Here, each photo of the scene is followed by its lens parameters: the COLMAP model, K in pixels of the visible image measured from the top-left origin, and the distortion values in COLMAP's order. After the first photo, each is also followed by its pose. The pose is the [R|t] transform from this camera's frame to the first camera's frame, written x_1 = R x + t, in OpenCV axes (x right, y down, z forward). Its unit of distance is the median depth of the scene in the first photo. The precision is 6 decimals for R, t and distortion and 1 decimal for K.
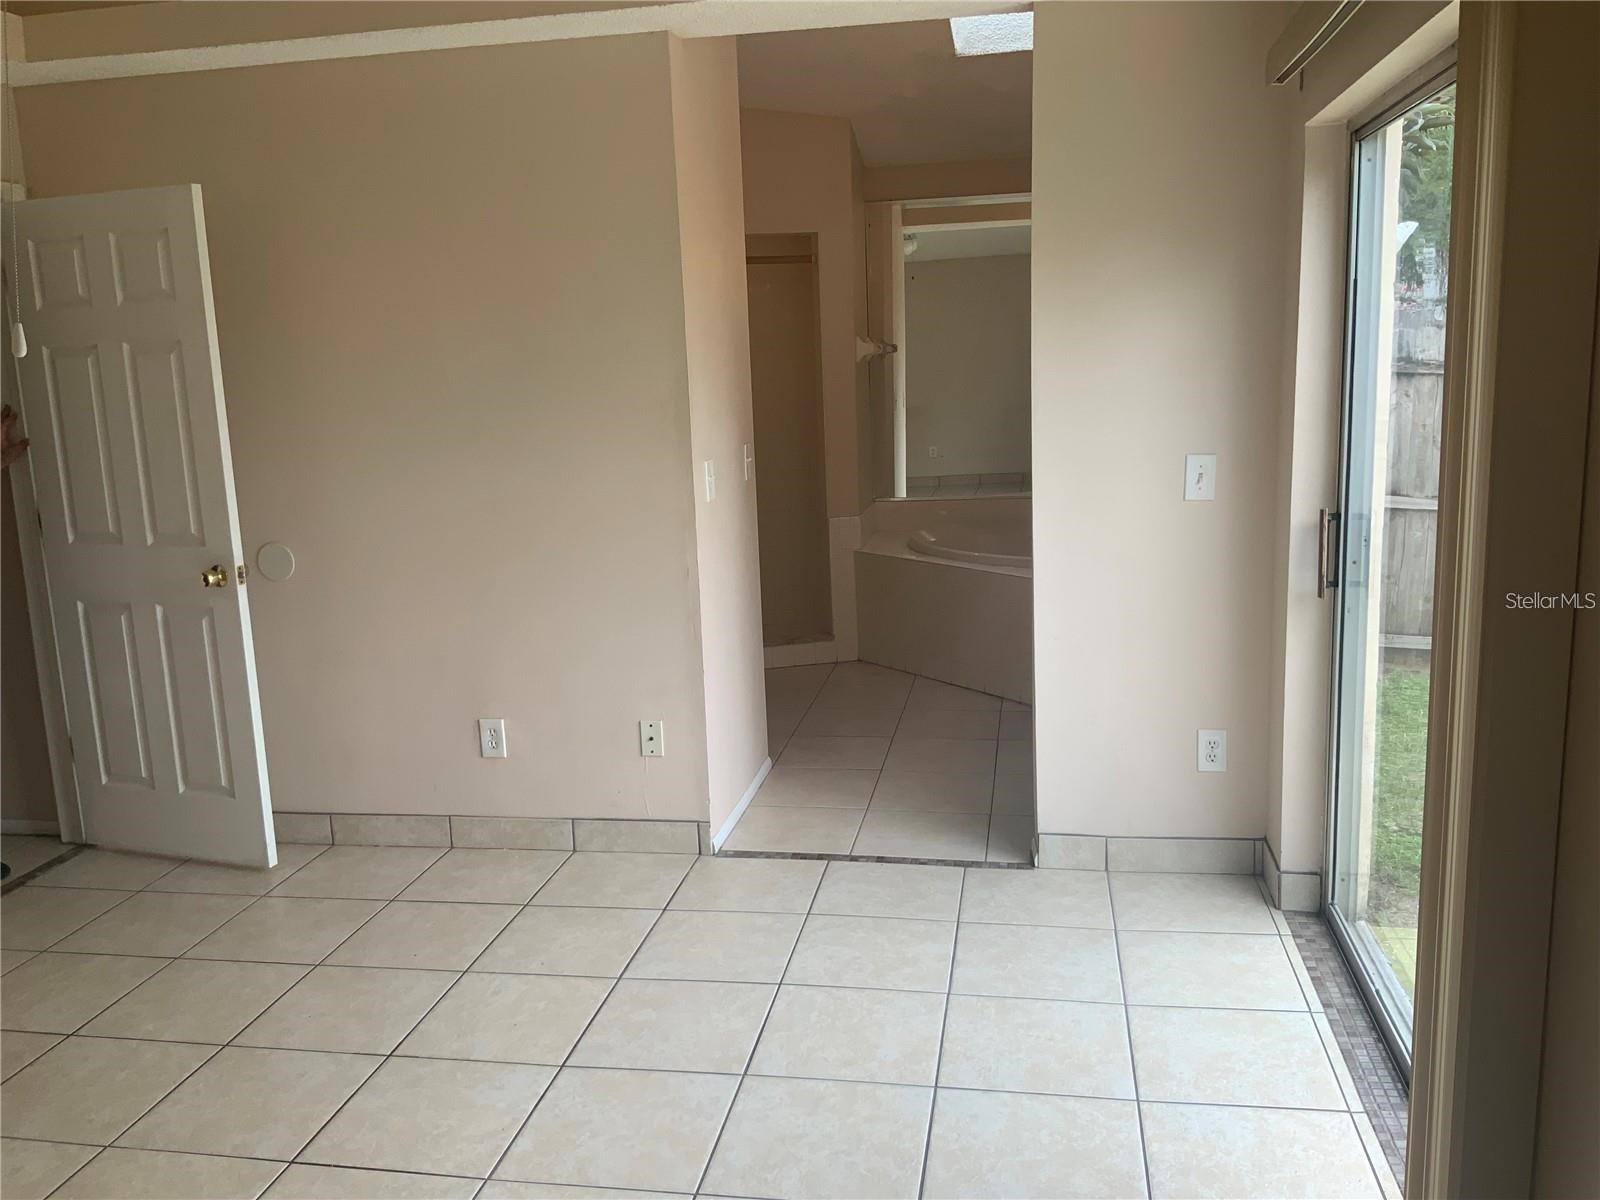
lens RADIAL K [[1340.8, 0, 799.1], [0, 1340.8, 598.4], [0, 0, 1]] dist [0.008444, -0.010592]
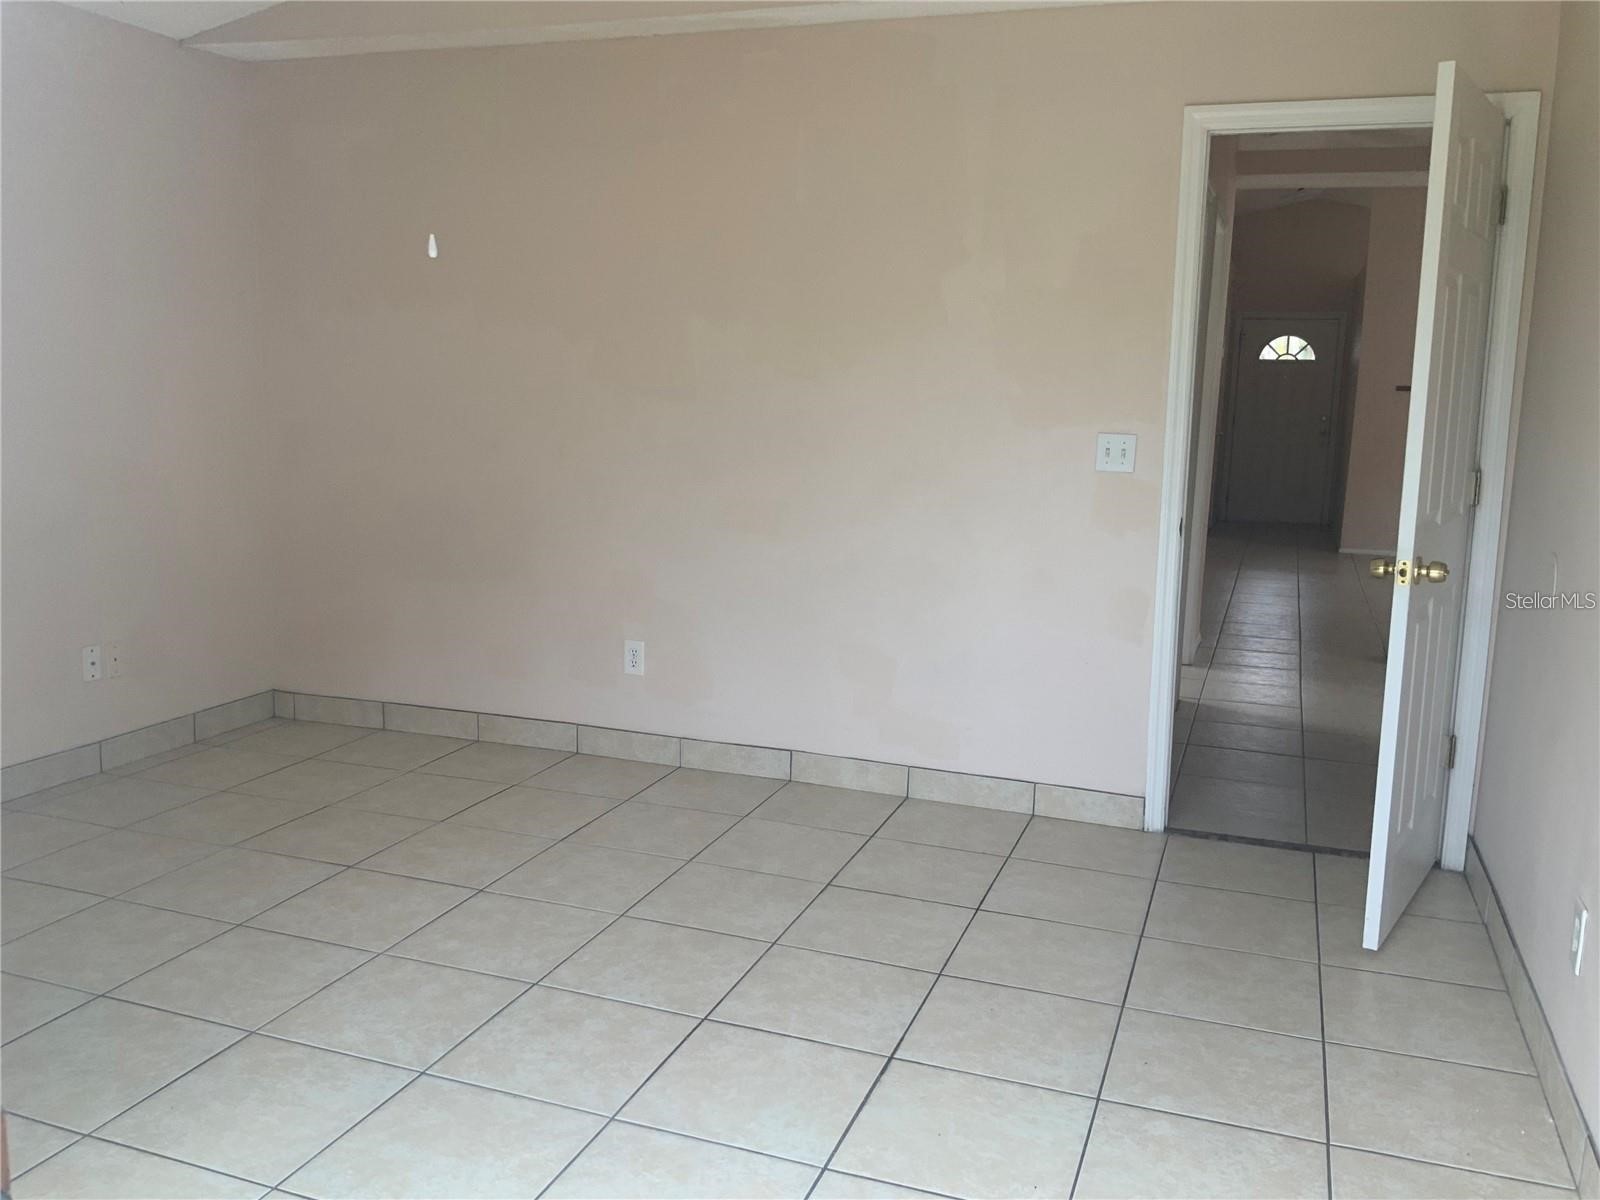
lens RADIAL K [[1340.8, 0, 798.8], [0, 1340.8, 599.2], [0, 0, 1]] dist [0.008444, -0.010592]
pose [[-0.179211, 0.195938, -0.964101, 0.500881], [-0.194099, 0.953663, 0.229896, -0.142533], [0.964473, 0.228331, -0.132876, 0.974646]]
